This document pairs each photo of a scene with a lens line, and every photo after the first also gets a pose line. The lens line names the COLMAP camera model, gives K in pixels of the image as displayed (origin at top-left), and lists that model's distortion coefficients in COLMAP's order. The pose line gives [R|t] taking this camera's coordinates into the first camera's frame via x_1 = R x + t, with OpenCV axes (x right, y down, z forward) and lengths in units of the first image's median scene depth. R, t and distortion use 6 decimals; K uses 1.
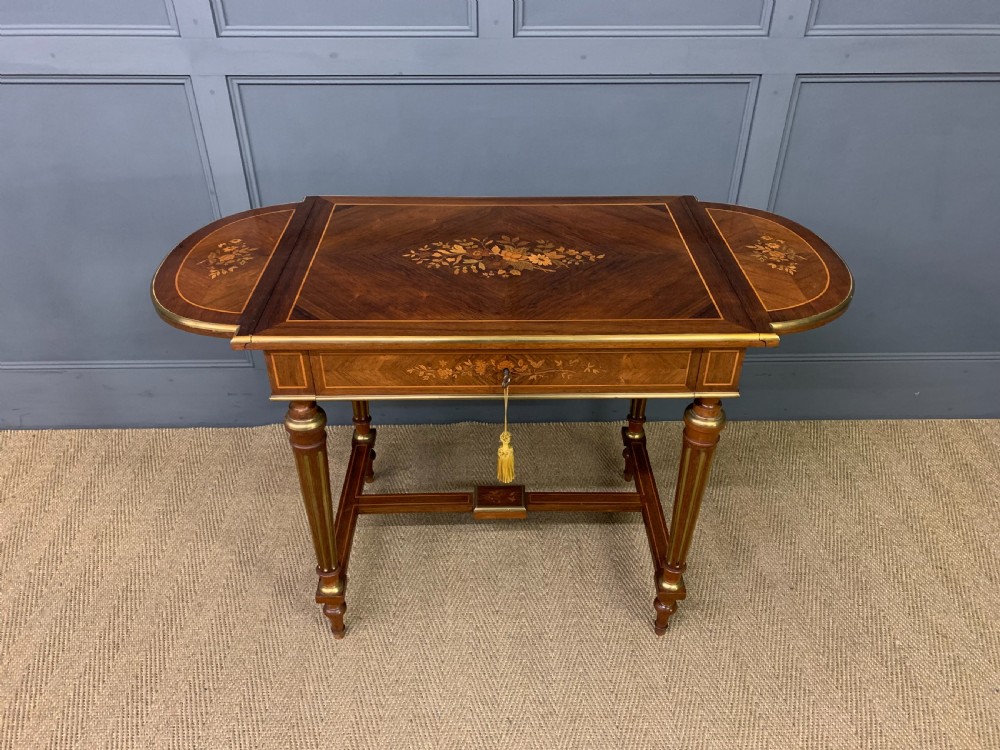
lens RADIAL K [[776.0, 0, 508.9], [0, 776.0, 370.9], [0, 0, 1]] dist [0.020864, -0.025352]
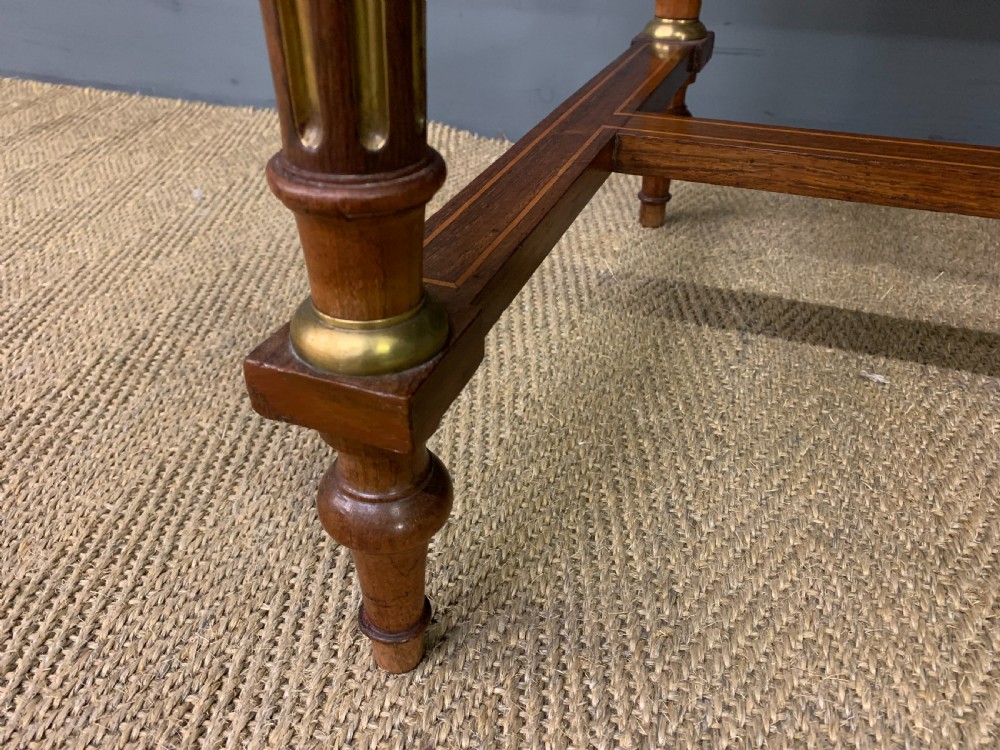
lens RADIAL K [[776.0, 0, 486.0], [0, 776.0, 370.5], [0, 0, 1]] dist [0.020864, -0.025352]
pose [[0.916876, 0.216634, -0.335273, -0.170691], [-0.219575, 0.975146, 0.029607, 0.301691], [0.333354, 0.046471, 0.941656, 0.951820]]
